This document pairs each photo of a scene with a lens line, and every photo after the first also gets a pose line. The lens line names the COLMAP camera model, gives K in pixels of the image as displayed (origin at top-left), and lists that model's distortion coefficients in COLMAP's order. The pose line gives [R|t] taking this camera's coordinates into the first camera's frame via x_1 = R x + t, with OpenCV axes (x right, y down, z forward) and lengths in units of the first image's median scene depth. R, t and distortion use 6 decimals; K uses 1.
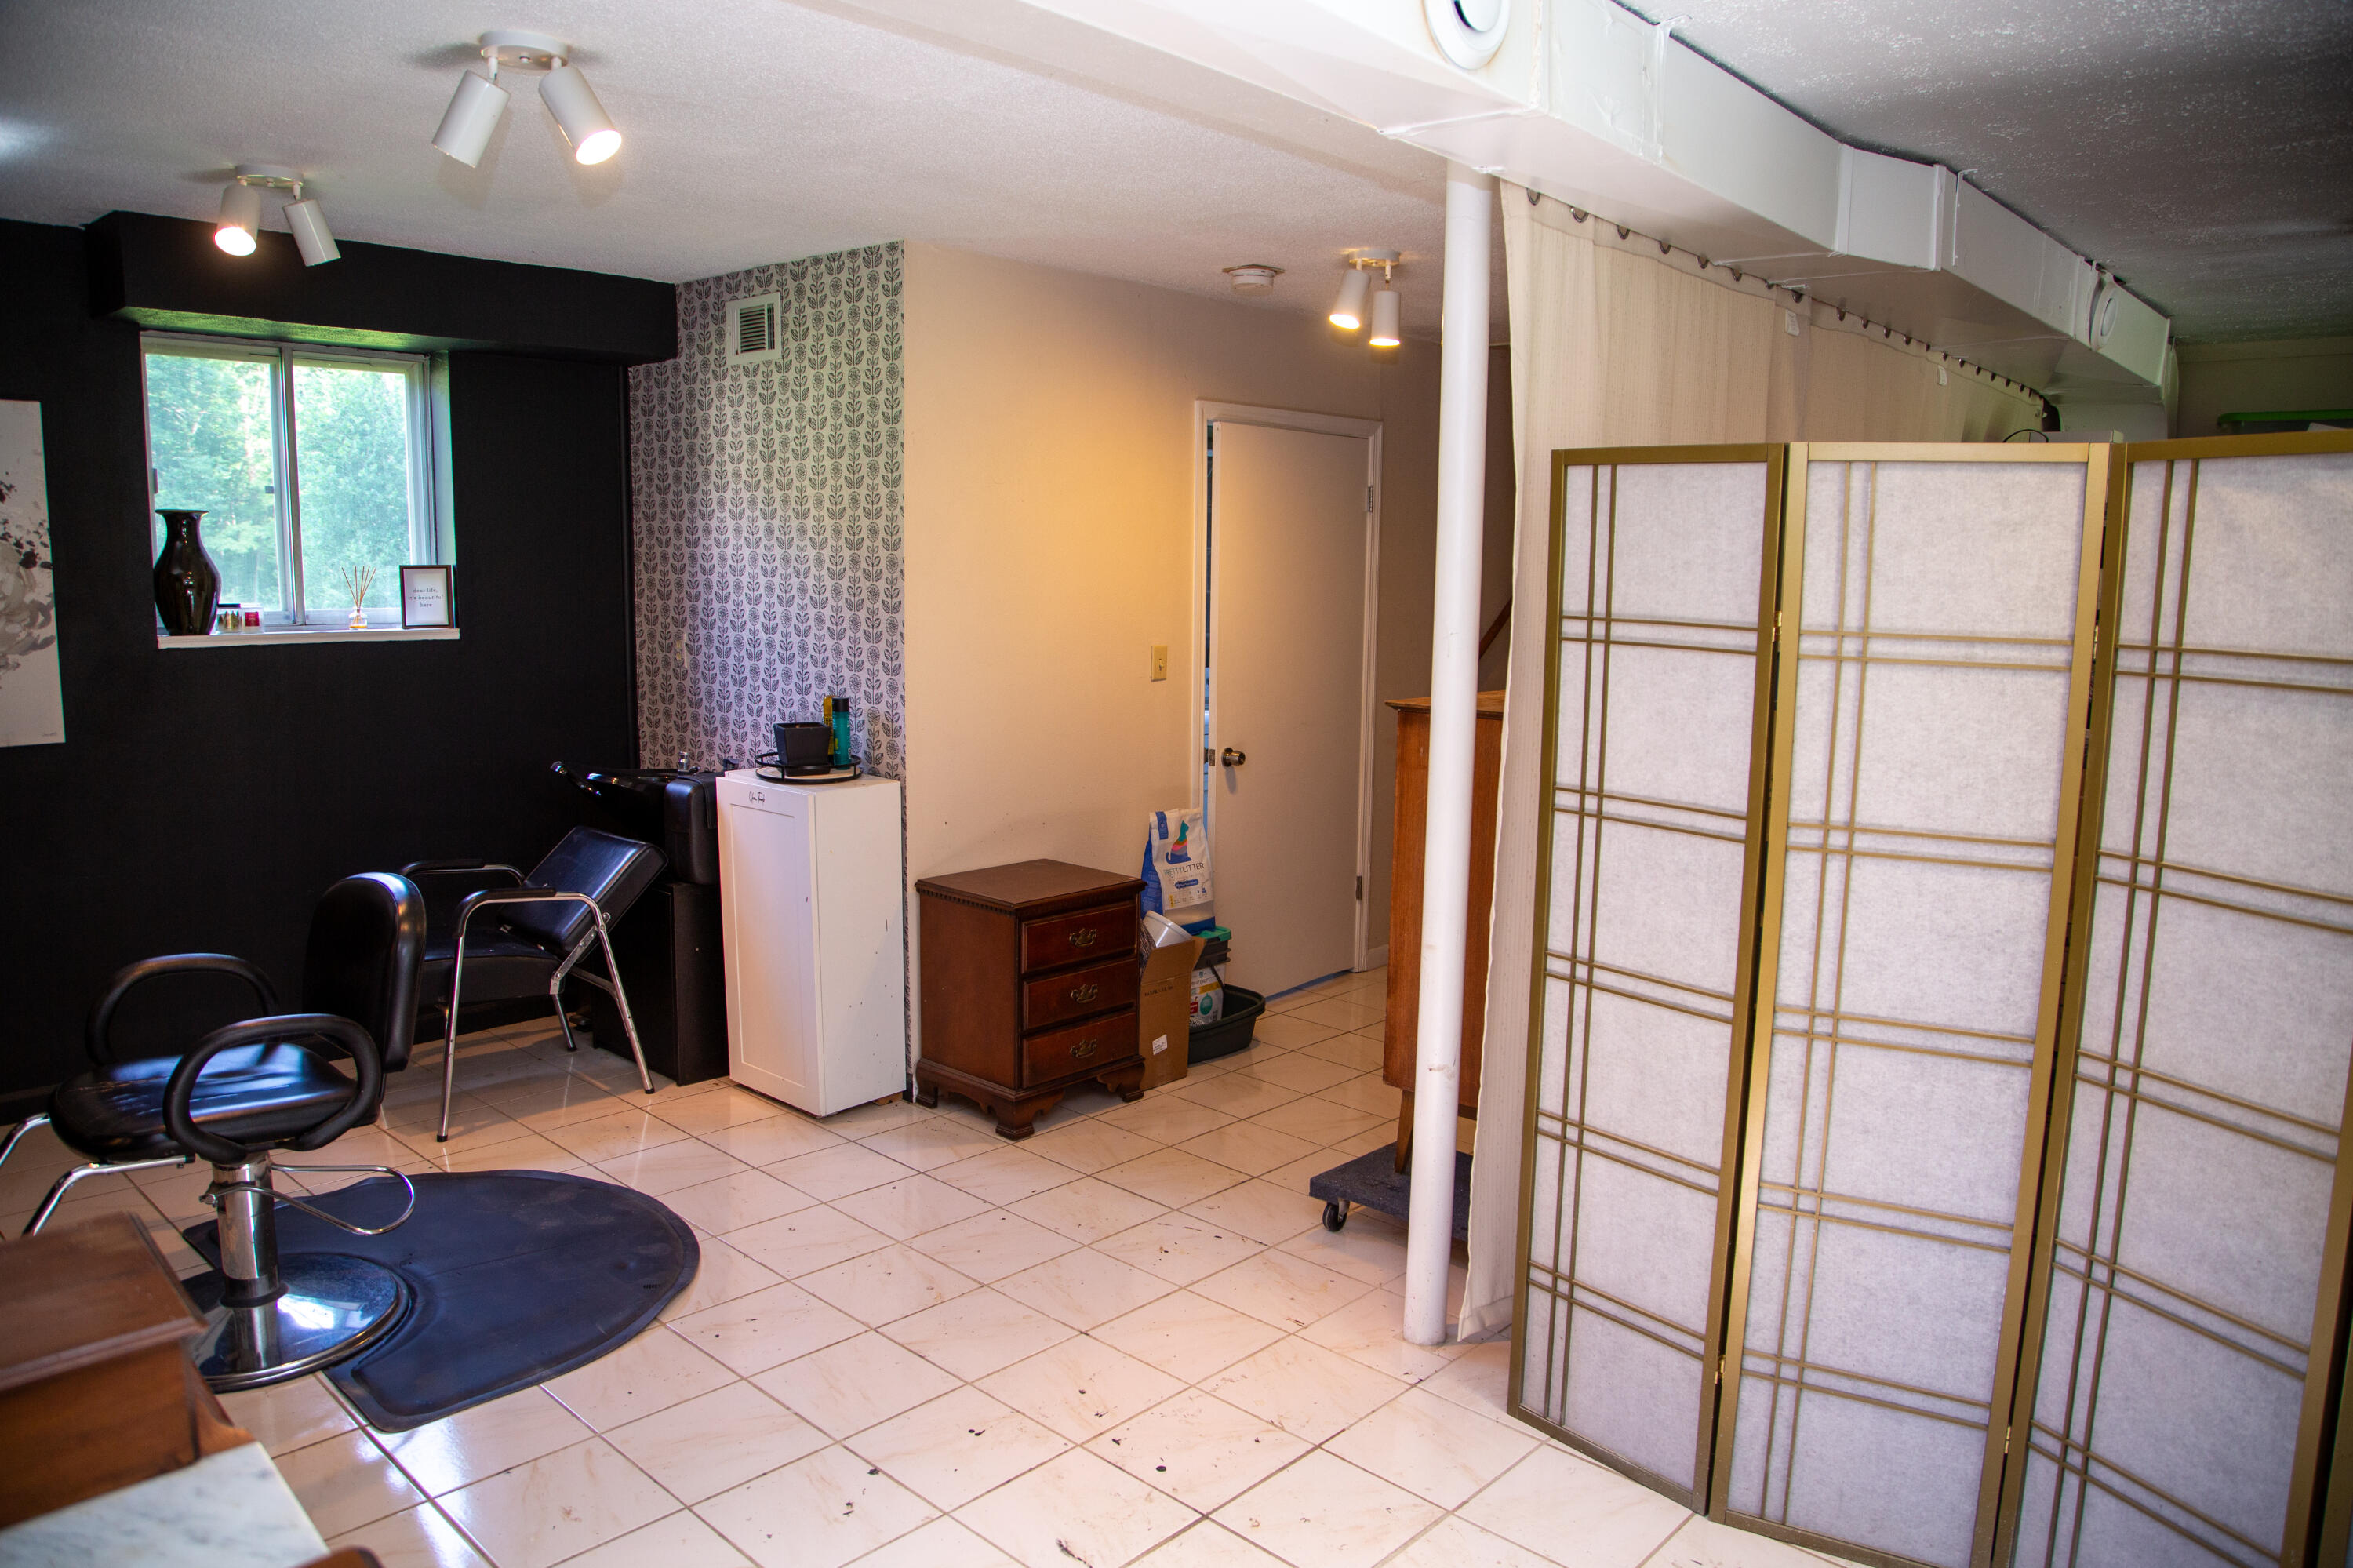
lens RADIAL K [[1594.9, 0, 1118.4], [0, 1594.9, 806.7], [0, 0, 1]] dist [-0.108289, 0.057449]
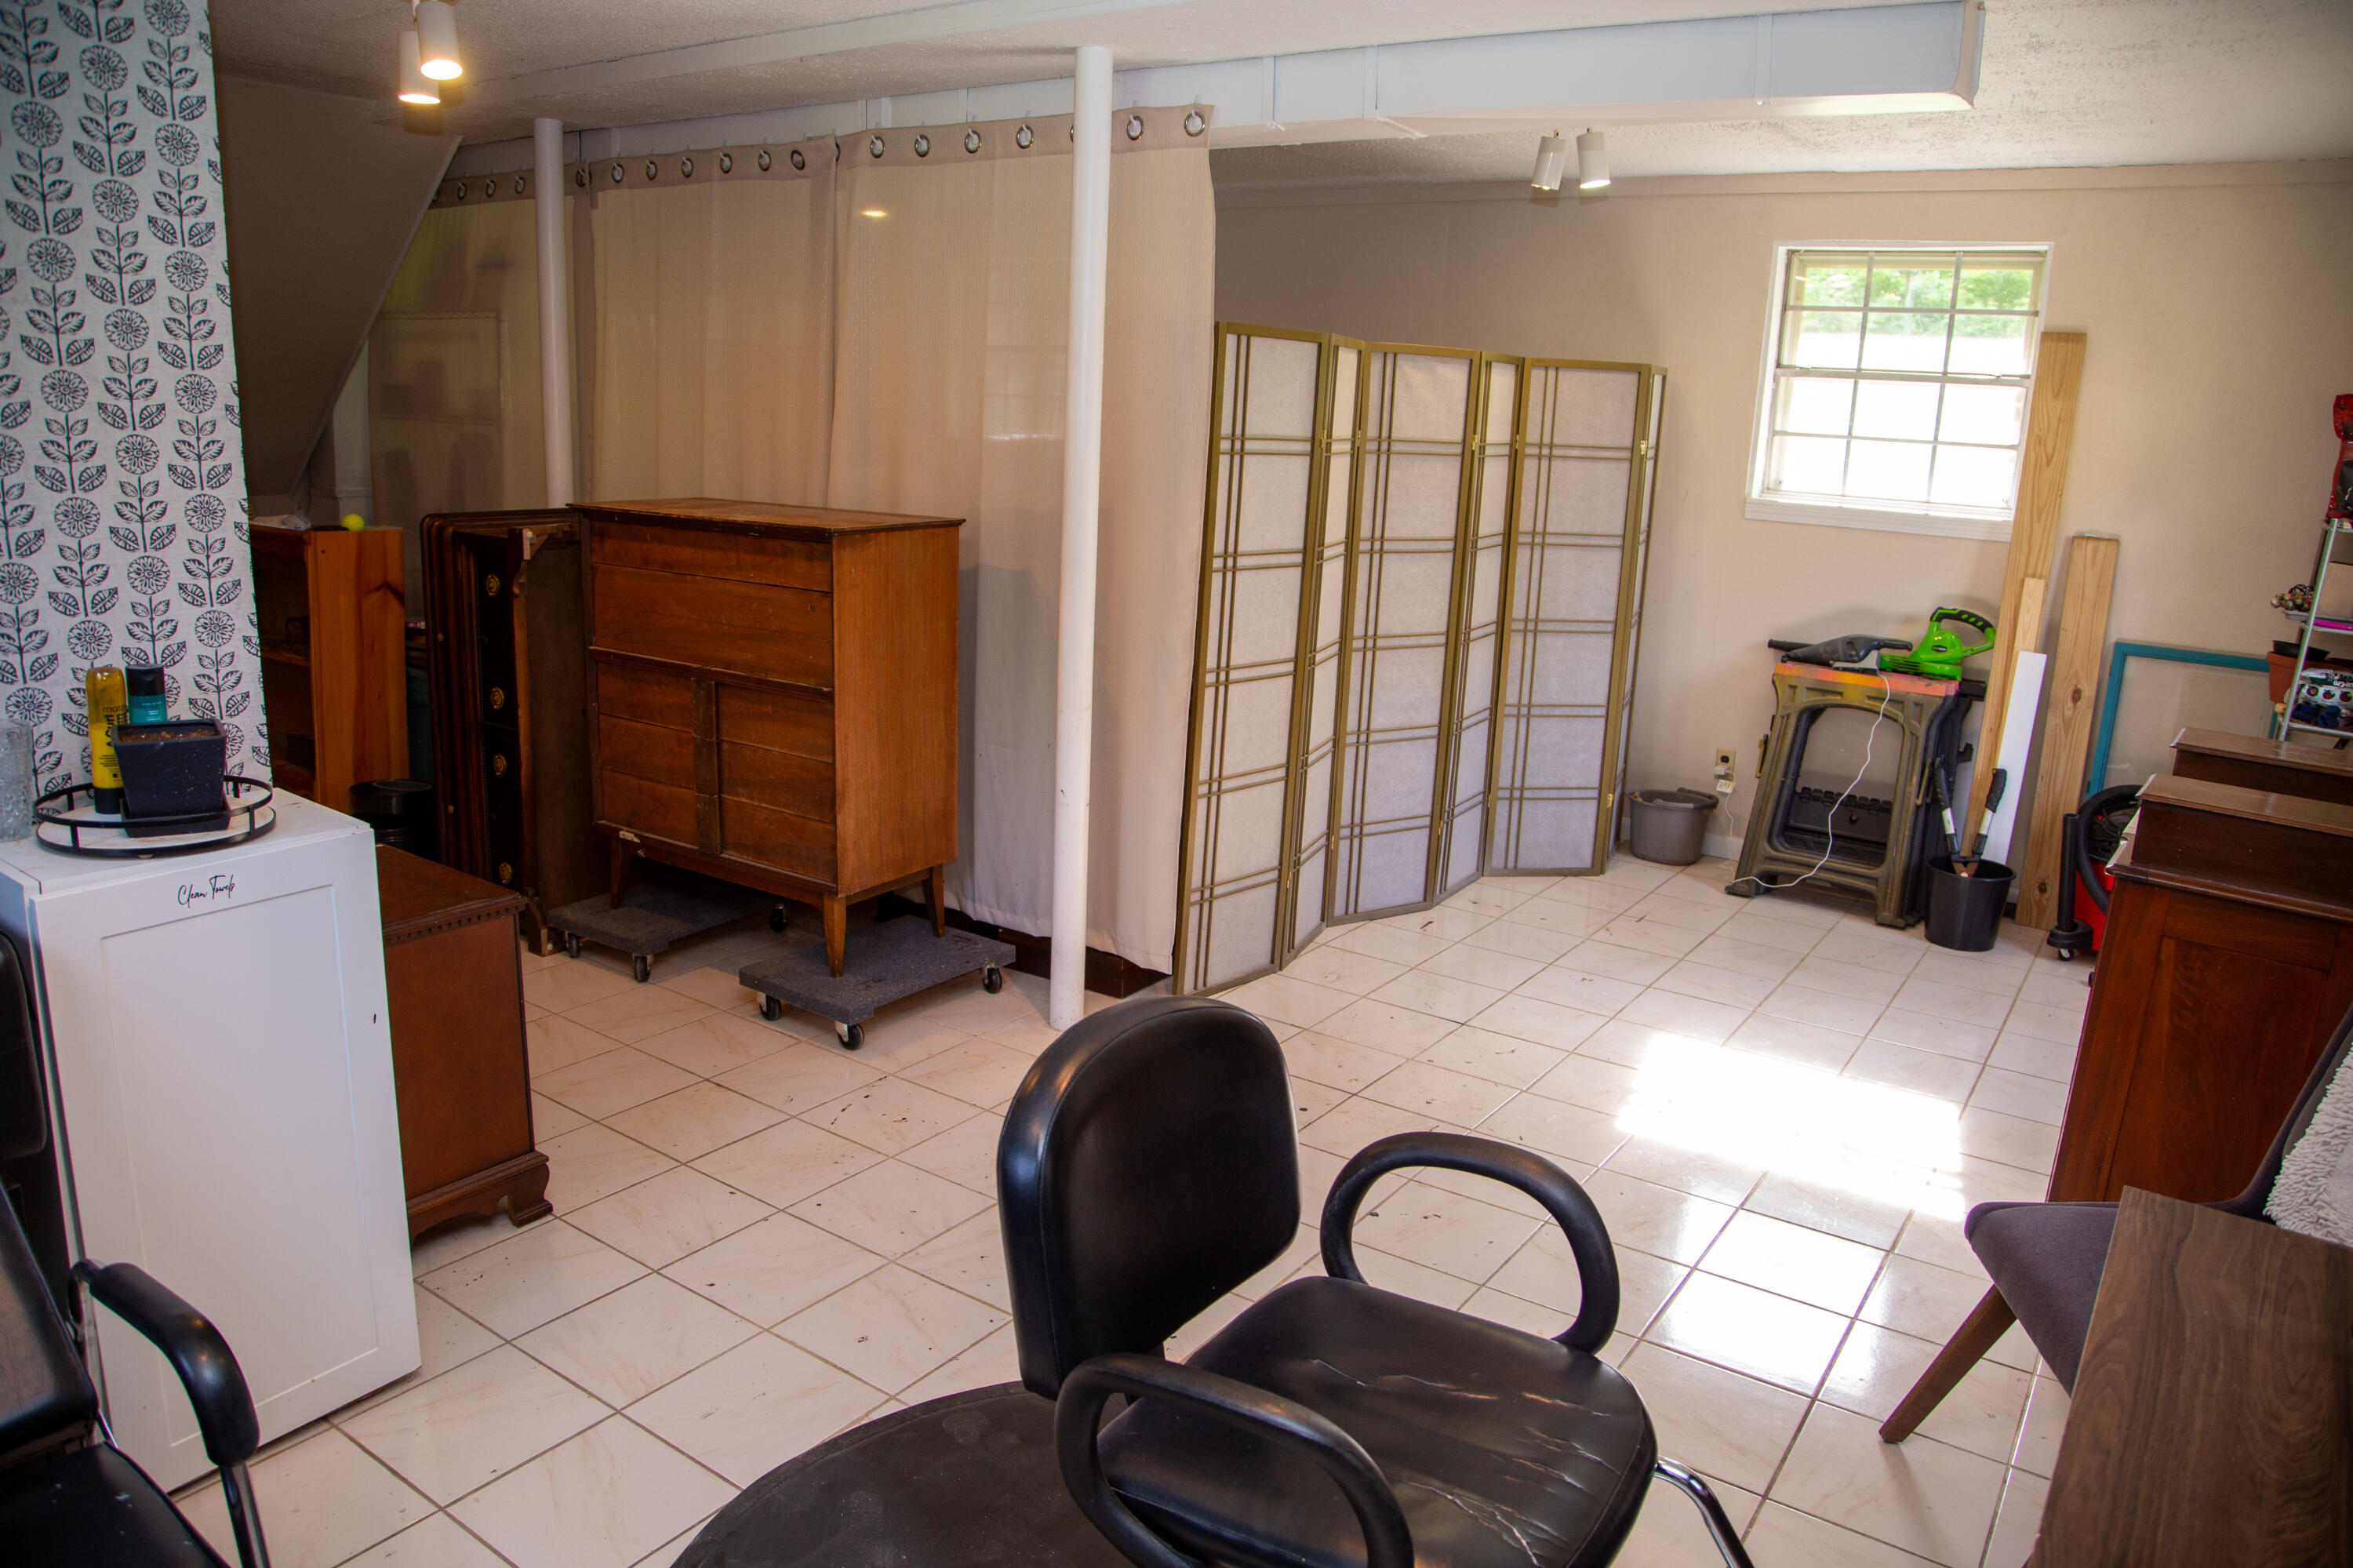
lens RADIAL K [[1594.9, 0, 1192.6], [0, 1594.9, 785.9], [0, 0, 1]] dist [-0.108289, 0.057449]
pose [[-0.160446, -0.256403, 0.953160, -1.516878], [0.110554, 0.954926, 0.275487, -0.280225], [-0.980834, 0.149577, -0.124867, 1.600948]]
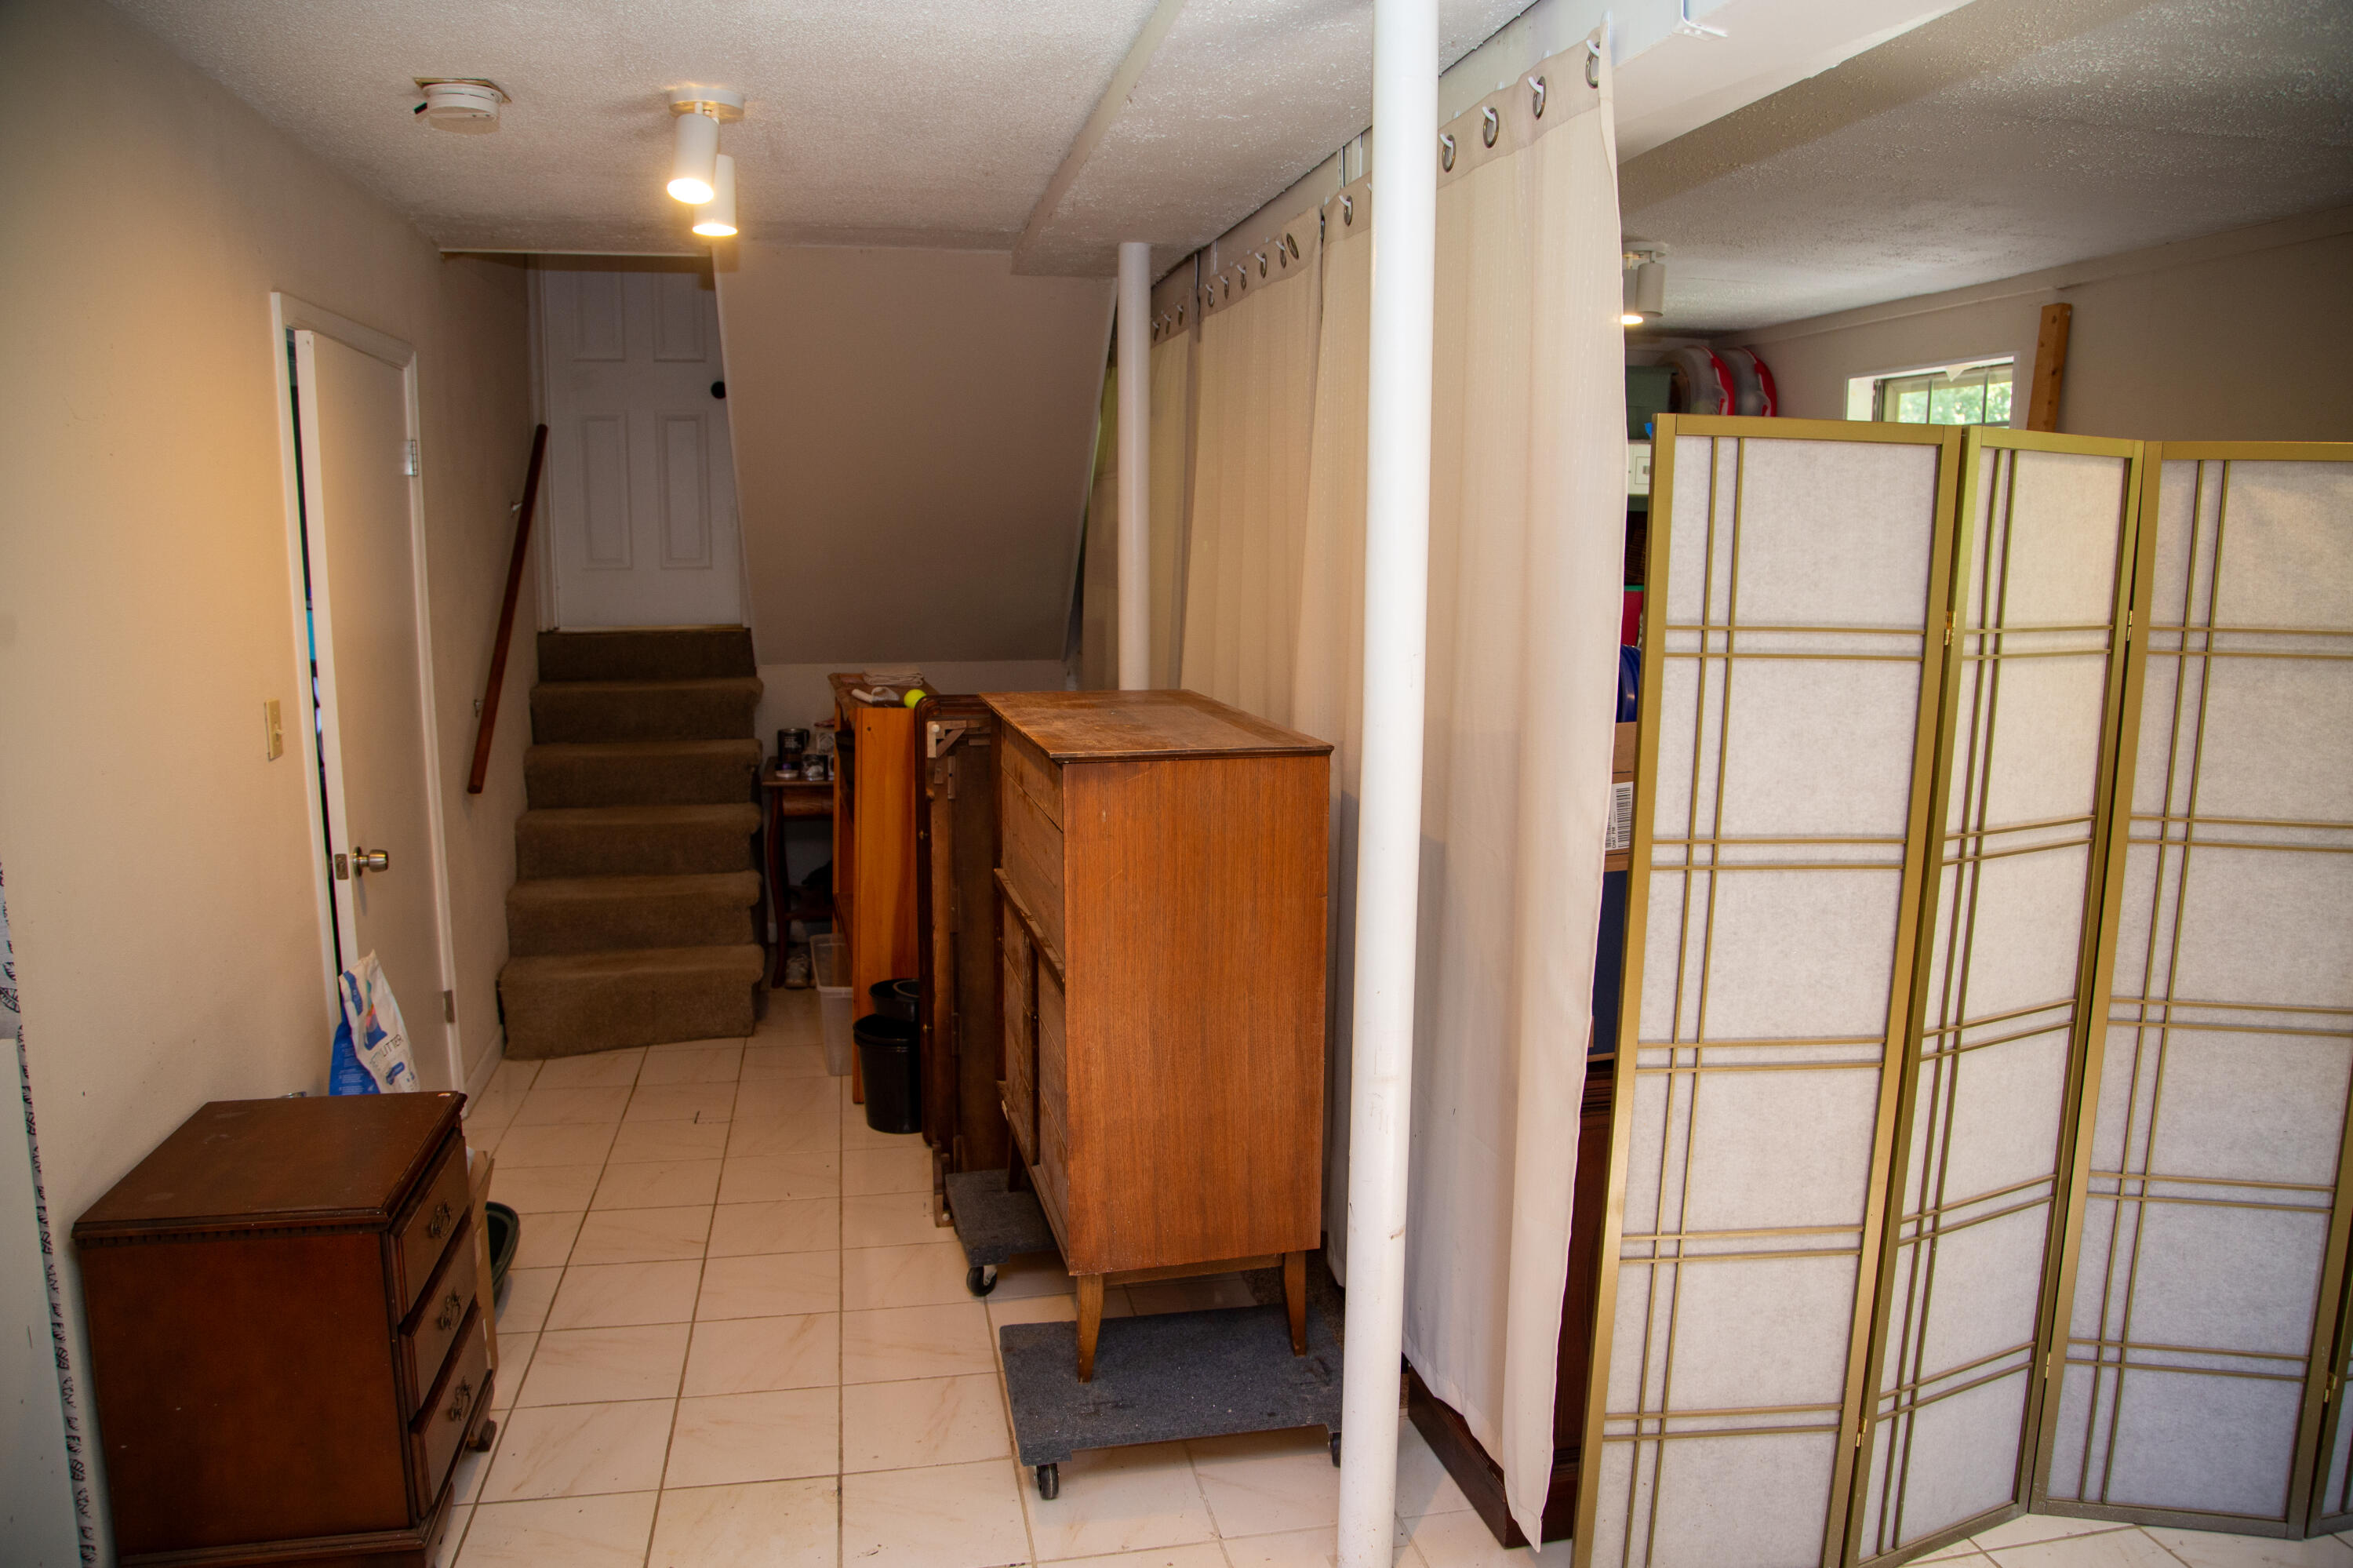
lens RADIAL K [[1594.9, 0, 1177.4], [0, 1594.9, 790.1], [0, 0, 1]] dist [-0.108289, 0.057449]
pose [[0.557196, -0.145623, 0.817513, -0.653290], [0.131778, 0.987534, 0.086092, -0.178645], [-0.819858, 0.059760, 0.569439, 0.964172]]
